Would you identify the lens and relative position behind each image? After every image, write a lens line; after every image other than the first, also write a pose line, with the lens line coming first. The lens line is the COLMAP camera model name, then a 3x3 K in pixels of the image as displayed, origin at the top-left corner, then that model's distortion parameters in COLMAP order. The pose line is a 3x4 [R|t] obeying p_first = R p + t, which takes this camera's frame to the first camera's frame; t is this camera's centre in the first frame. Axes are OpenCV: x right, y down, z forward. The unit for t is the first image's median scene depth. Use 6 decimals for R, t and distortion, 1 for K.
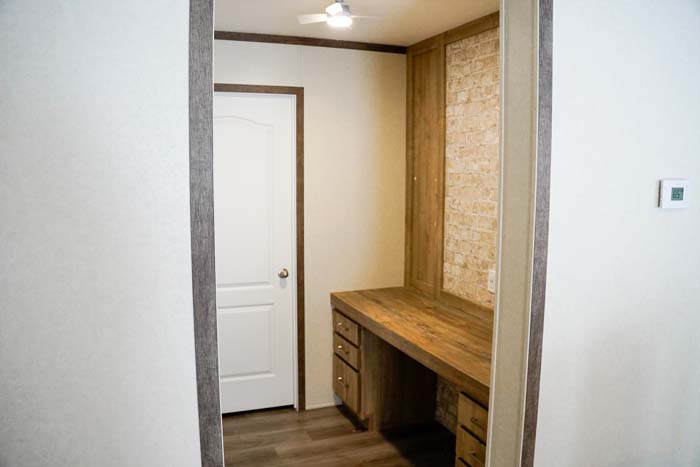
lens RADIAL K [[588.3, 0, 350.0], [0, 588.3, 233.5], [0, 0, 1]] dist [-0.167489, 0.002814]
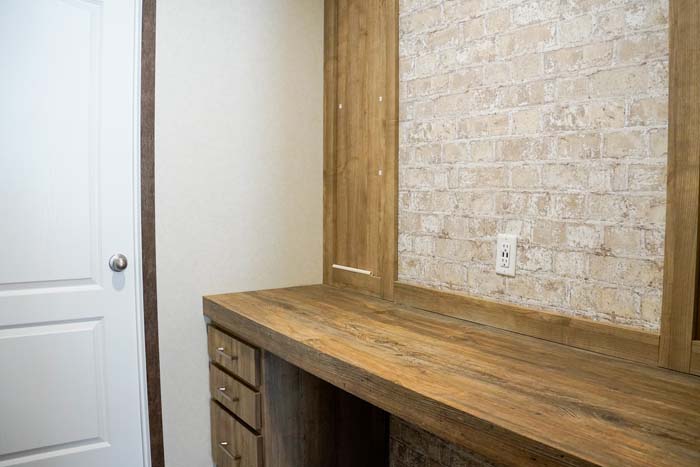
lens RADIAL K [[588.3, 0, 350.0], [0, 588.3, 233.5], [0, 0, 1]] dist [-0.167489, 0.002814]
pose [[0.976123, -0.015349, 0.216675, -0.015852], [0.024669, 0.998880, -0.040374, 0.071508], [-0.215812, 0.044755, 0.975409, 0.438429]]
